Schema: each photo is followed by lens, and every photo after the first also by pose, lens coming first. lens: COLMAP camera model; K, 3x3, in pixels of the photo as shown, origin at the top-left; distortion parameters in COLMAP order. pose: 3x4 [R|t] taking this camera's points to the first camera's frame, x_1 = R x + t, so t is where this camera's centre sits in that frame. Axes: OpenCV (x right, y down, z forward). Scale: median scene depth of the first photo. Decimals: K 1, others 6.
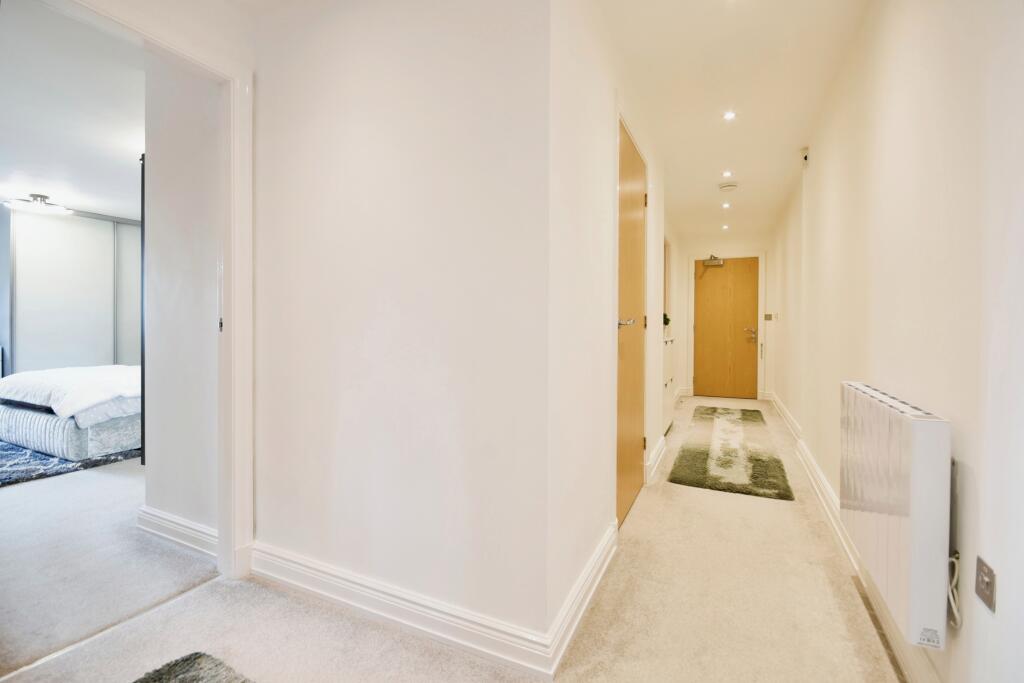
lens RADIAL K [[457.6, 0, 513.0], [0, 457.6, 326.3], [0, 0, 1]] dist [-0.000736, -0.000196]
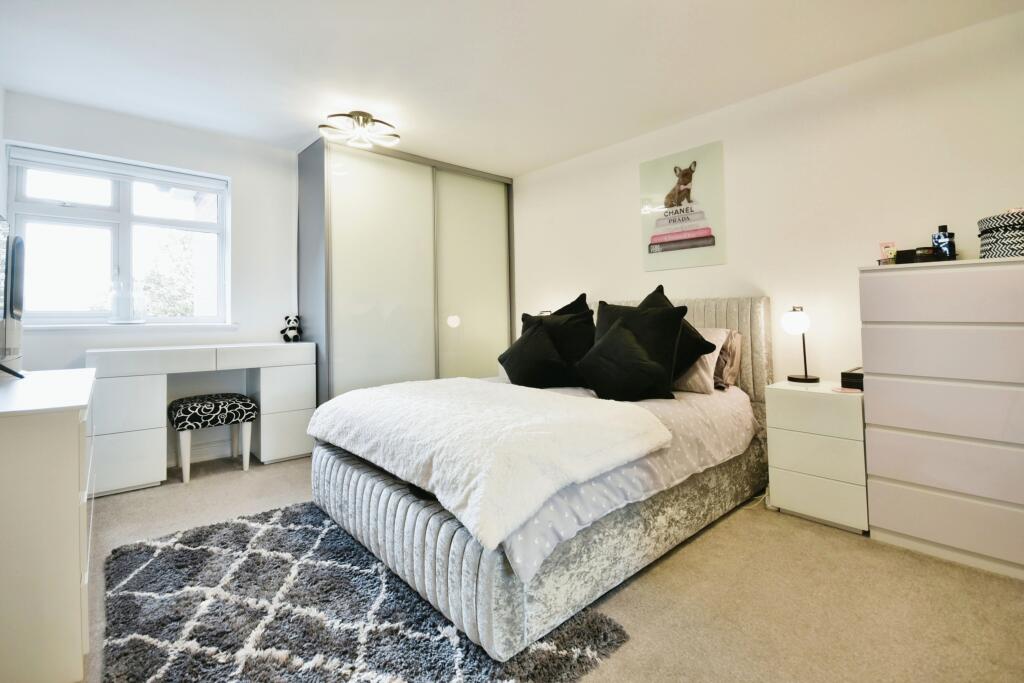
lens RADIAL K [[457.6, 0, 513.0], [0, 457.6, 326.3], [0, 0, 1]] dist [-0.000736, -0.000196]
pose [[0.923277, 0.001711, -0.384132, -0.776124], [0.001543, 0.999965, 0.008164, 0.016784], [0.384133, -0.008130, 0.923242, 0.633766]]
